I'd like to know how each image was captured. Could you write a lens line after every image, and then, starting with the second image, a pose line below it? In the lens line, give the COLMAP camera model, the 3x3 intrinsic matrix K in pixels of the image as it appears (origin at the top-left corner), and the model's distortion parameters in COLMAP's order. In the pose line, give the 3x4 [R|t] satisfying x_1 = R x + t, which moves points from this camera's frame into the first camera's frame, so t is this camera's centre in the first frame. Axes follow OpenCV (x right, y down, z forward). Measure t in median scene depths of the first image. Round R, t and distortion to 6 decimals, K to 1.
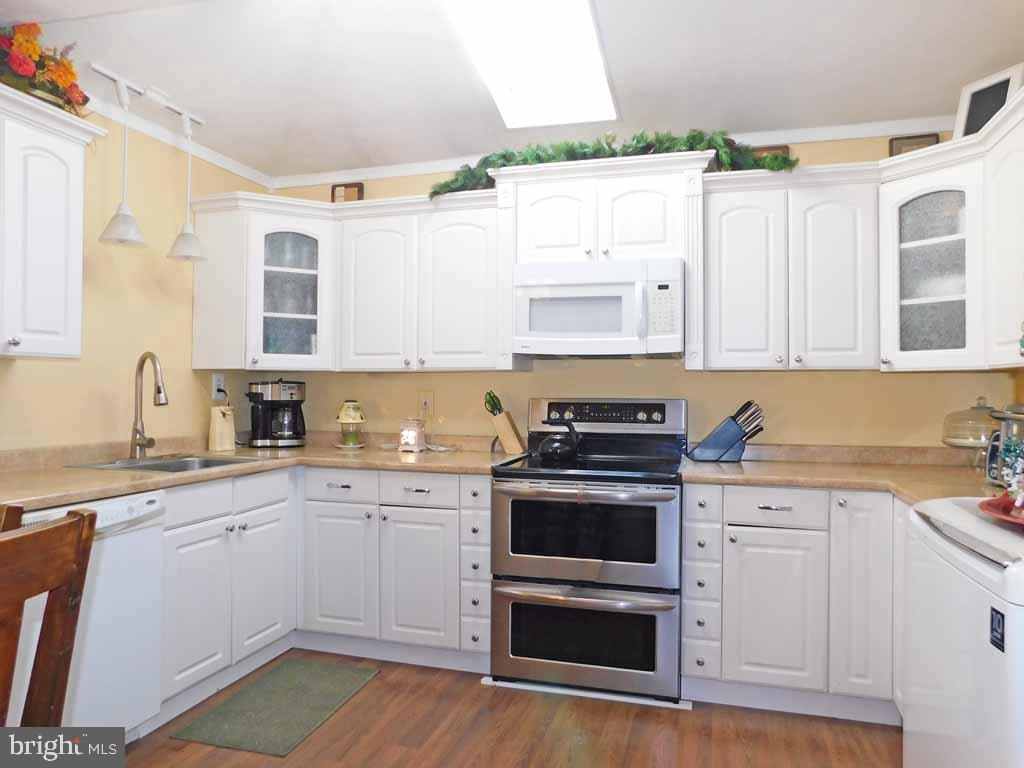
lens RADIAL K [[768.9, 0, 509.9], [0, 768.9, 382.0], [0, 0, 1]] dist [-0.042906, 0.013966]
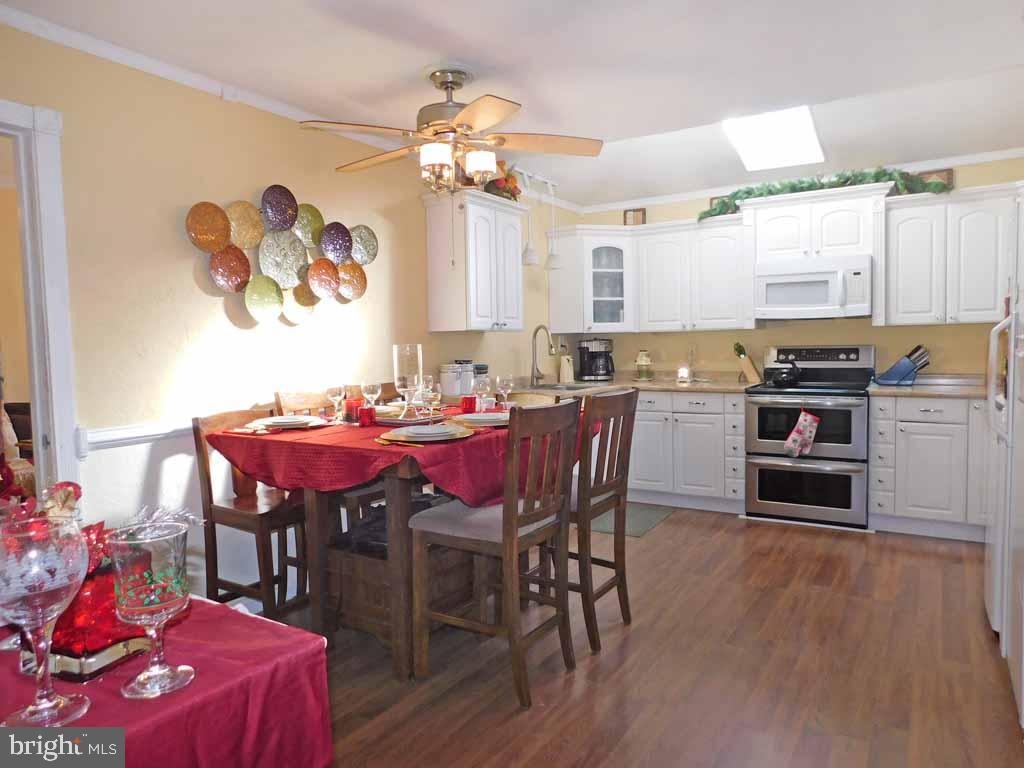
lens RADIAL K [[695.2, 0, 519.2], [0, 695.2, 378.8], [0, 0, 1]] dist [-0.031122, 0.022523]
pose [[0.963932, -0.010517, -0.265942, -0.088354], [0.027653, 0.997769, 0.060772, -0.013604], [0.264709, -0.065934, 0.962072, -0.529396]]
